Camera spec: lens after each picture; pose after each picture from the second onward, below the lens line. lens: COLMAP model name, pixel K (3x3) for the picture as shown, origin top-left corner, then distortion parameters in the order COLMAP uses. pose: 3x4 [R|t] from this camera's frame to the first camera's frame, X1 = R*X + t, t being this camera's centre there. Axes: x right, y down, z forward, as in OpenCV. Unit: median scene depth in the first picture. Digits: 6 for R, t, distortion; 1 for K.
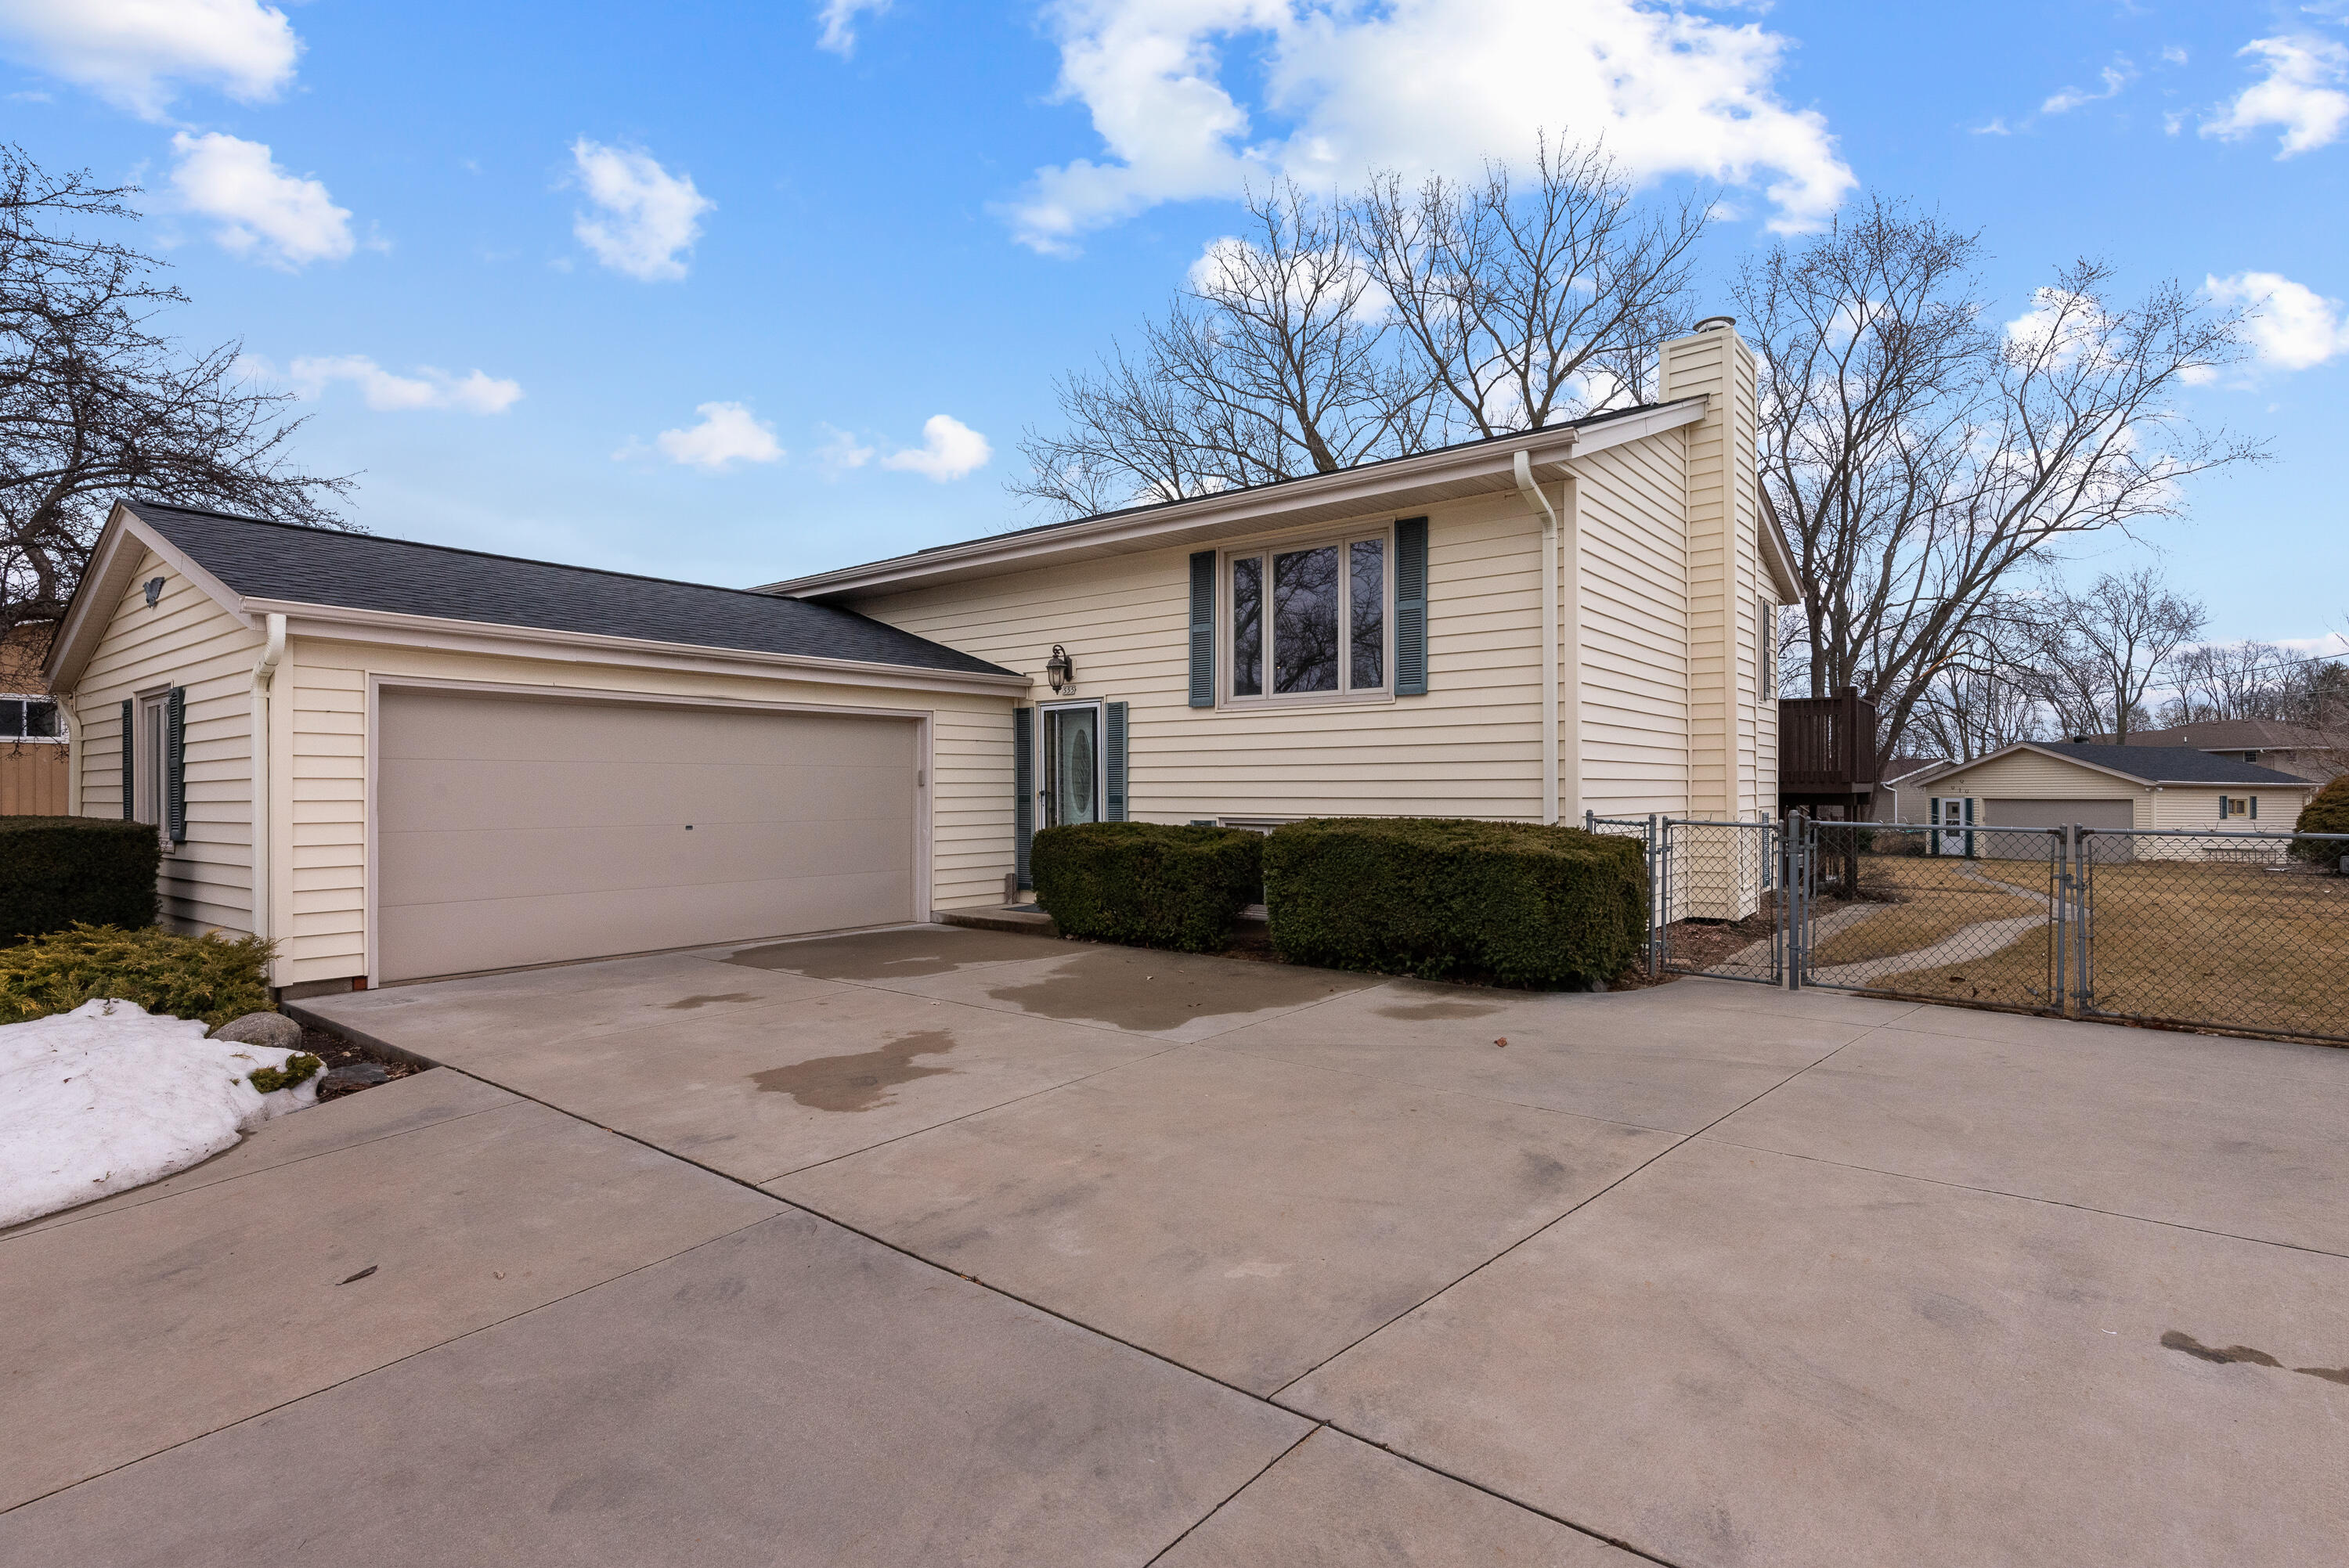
lens RADIAL K [[1150.4, 0, 1184.3], [0, 1150.4, 784.1], [0, 0, 1]] dist [0.004252, 0.000811]
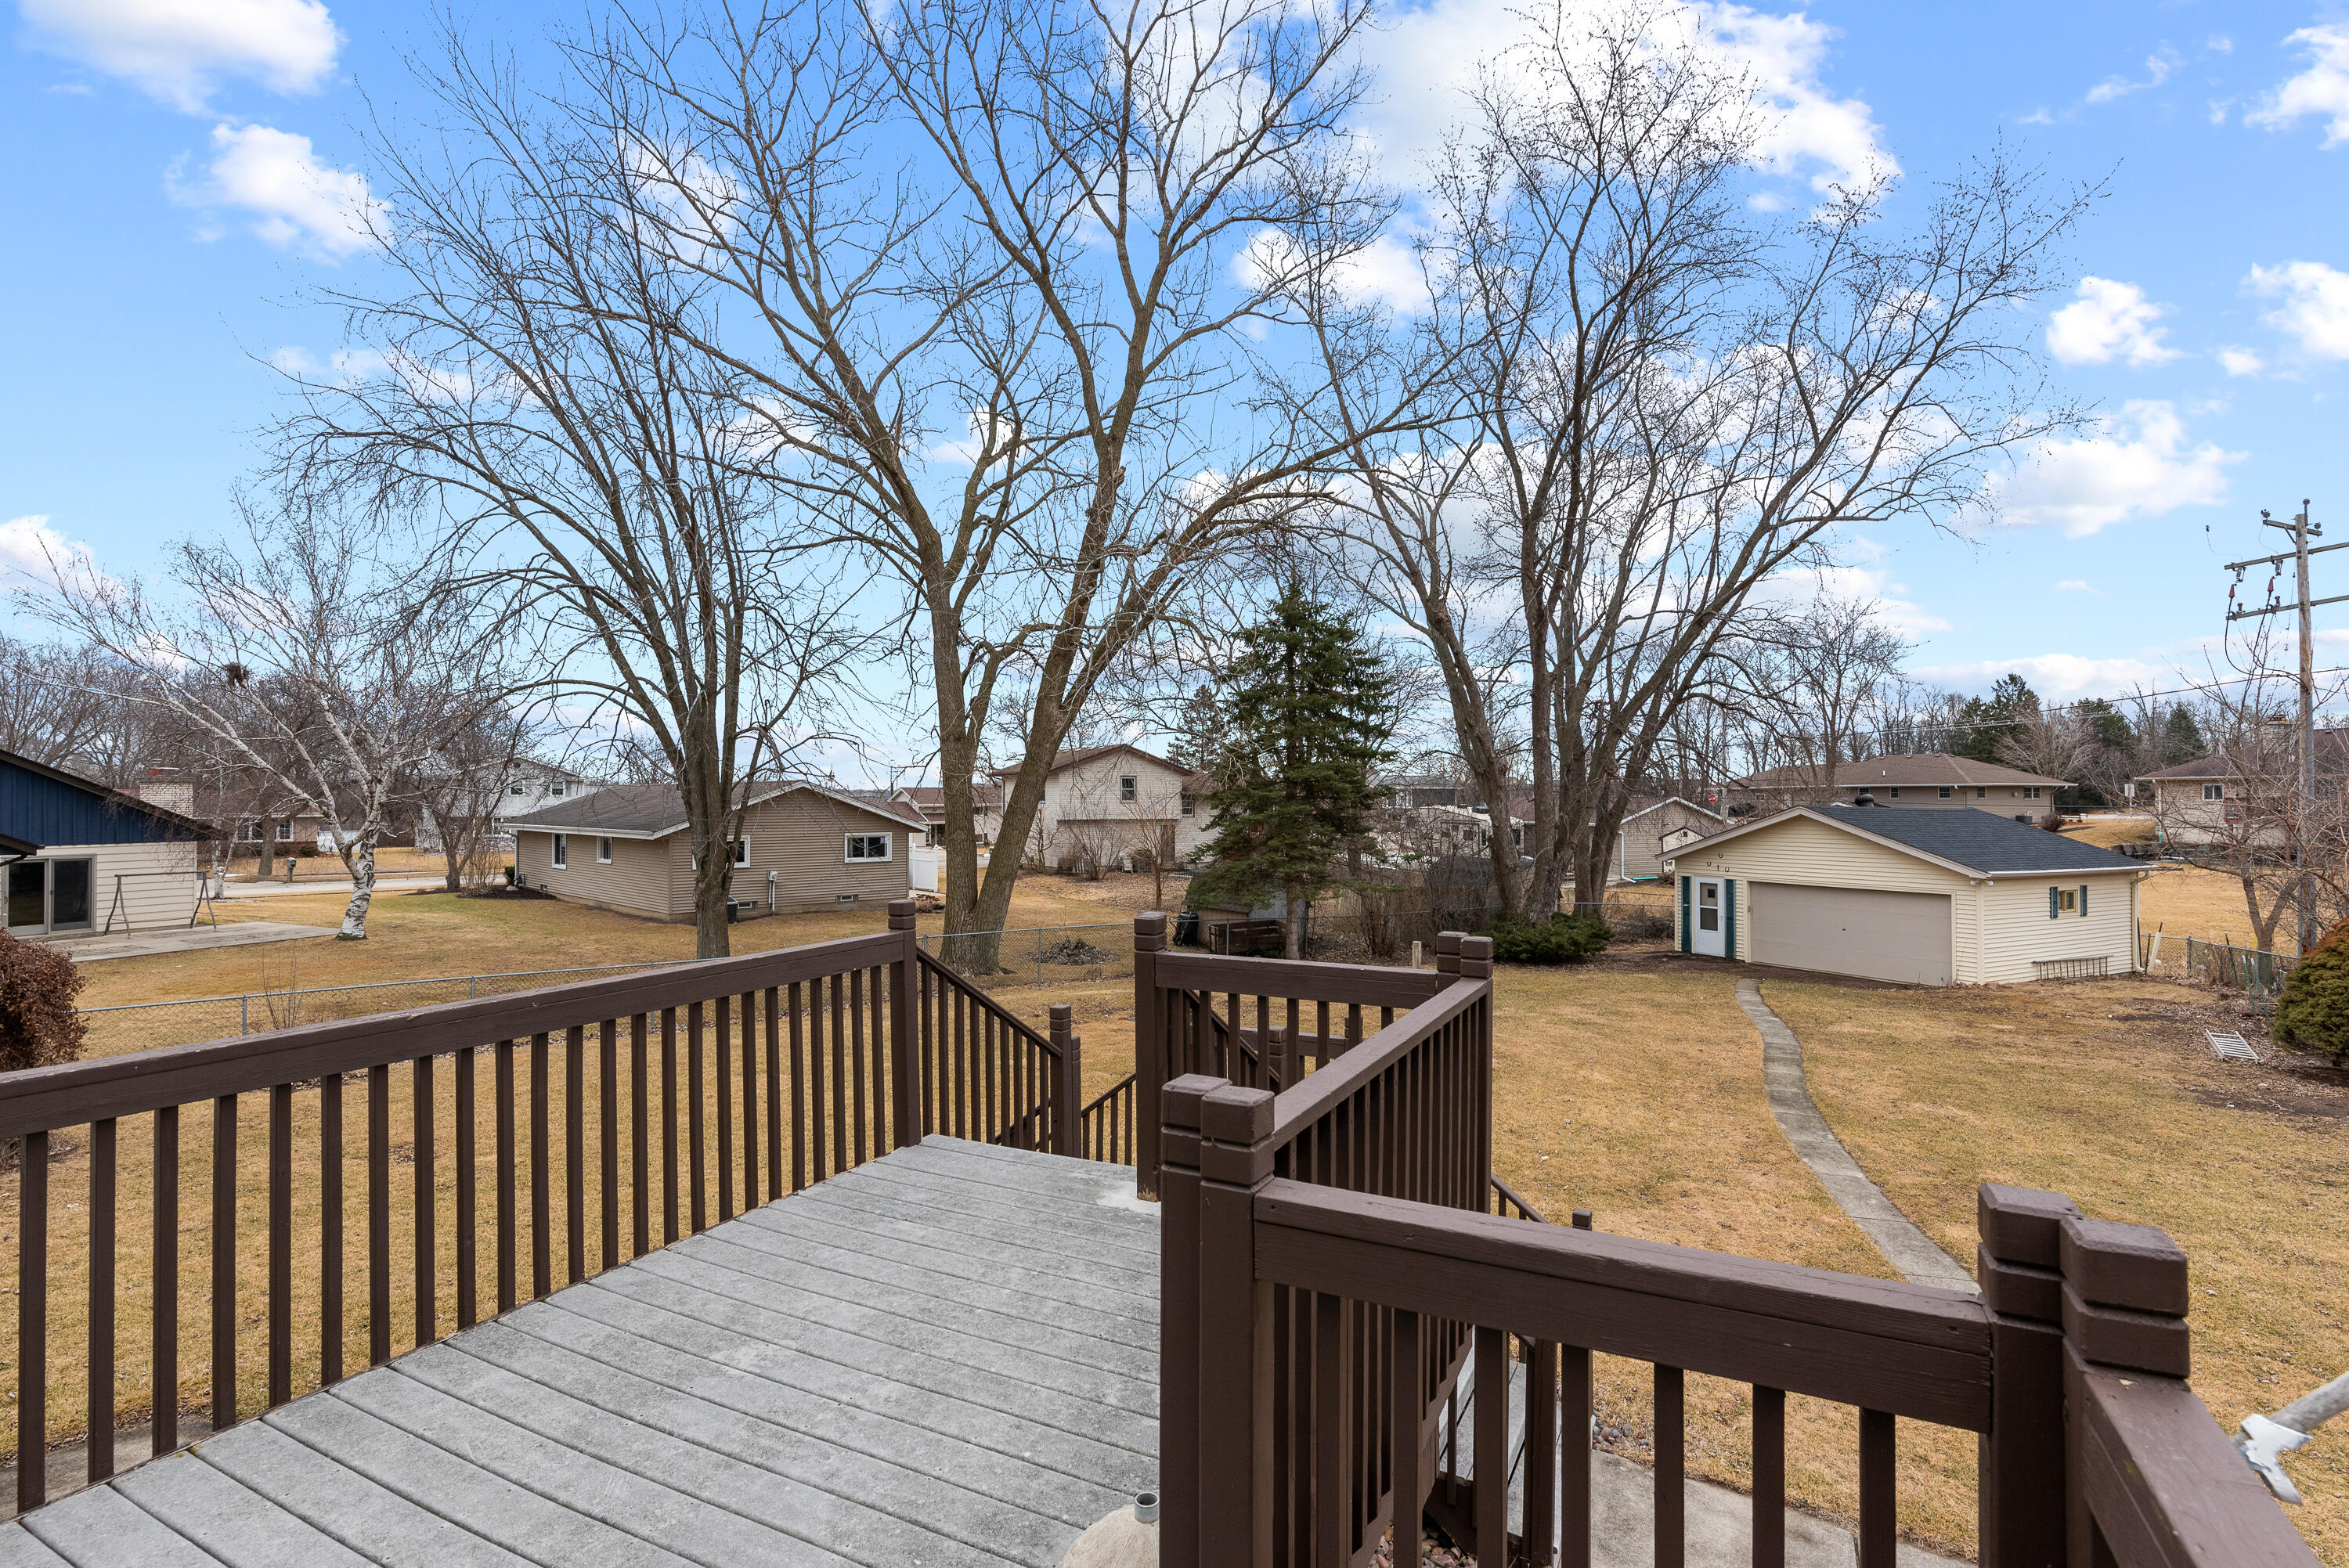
lens RADIAL K [[1121.4, 0, 1171.1], [0, 1121.4, 780.2], [0, 0, 1]] dist [0.001016, 0.000028]
pose [[0.983424, 0.007418, 0.181169, 0.227712], [-0.005272, 0.999910, -0.012323, -0.045688], [-0.181244, 0.011163, 0.983375, 0.409813]]
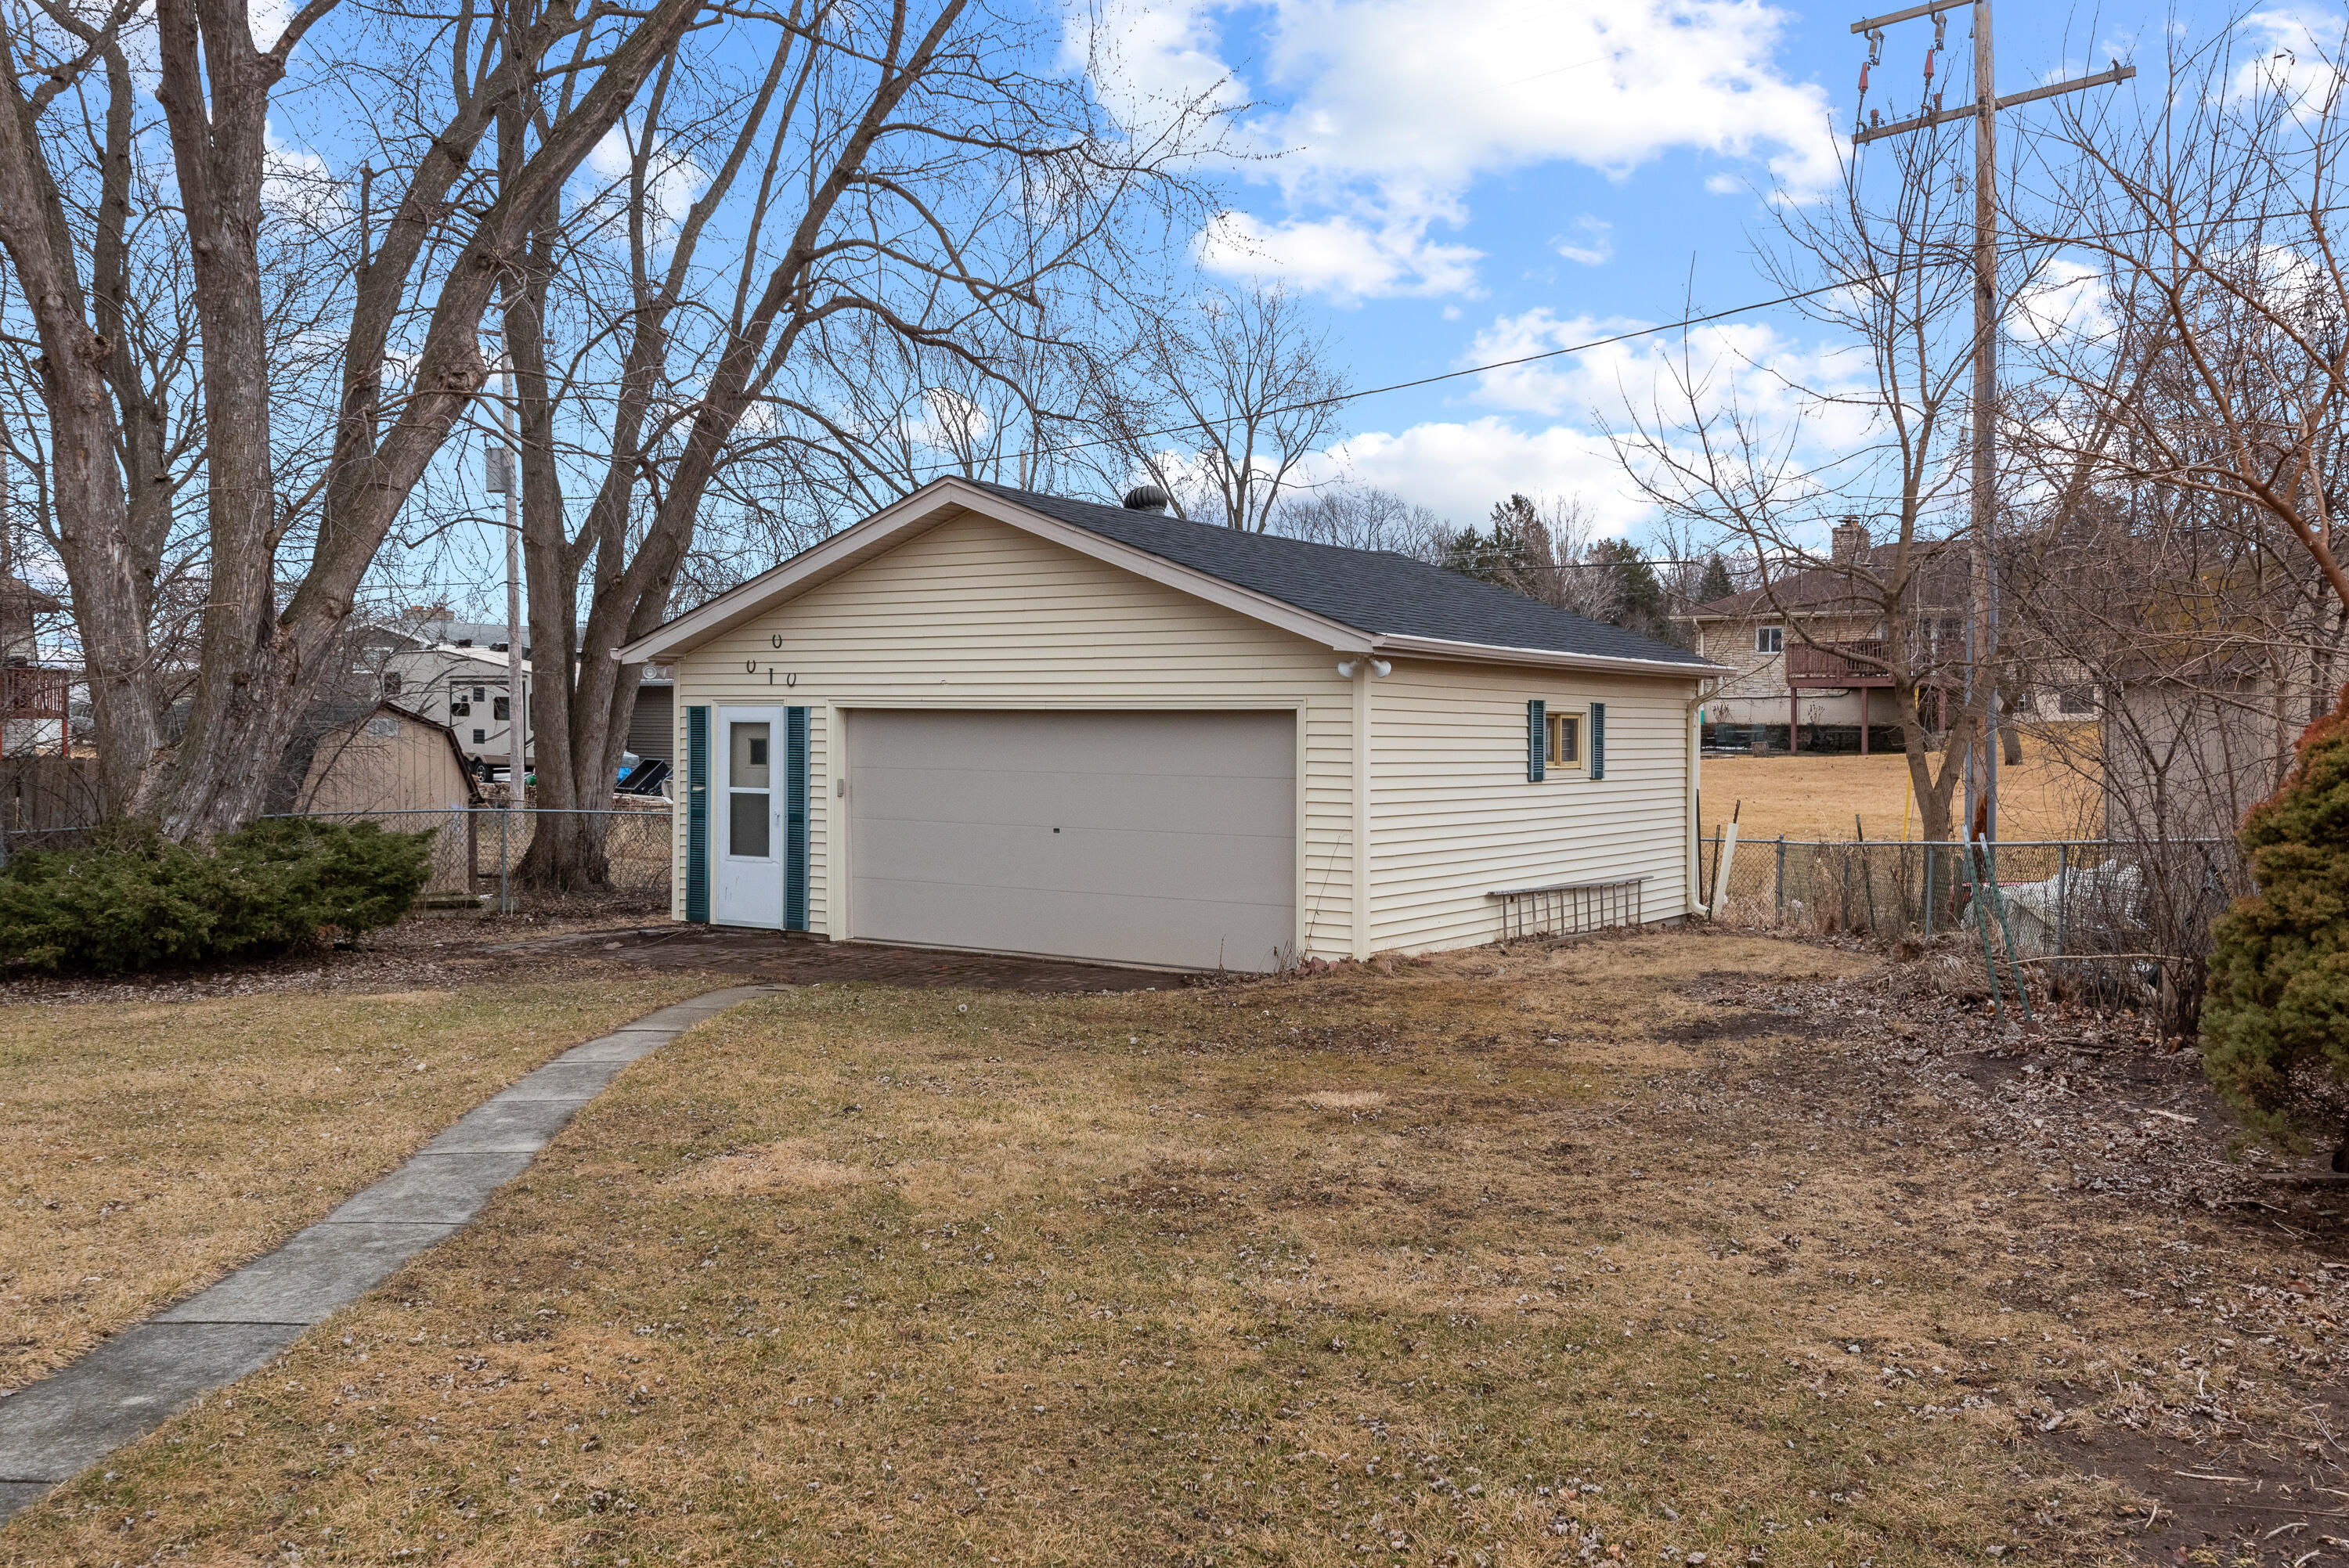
lens RADIAL K [[2016.5, 0, 1172.8], [0, 2016.5, 698.4], [0, 0, 1]] dist [0.000825, -0.003671]
pose [[0.793144, 0.009392, 0.608962, 0.536297], [-0.009797, 0.999948, -0.002663, 0.012031], [-0.608956, -0.003854, 0.793195, 0.671486]]
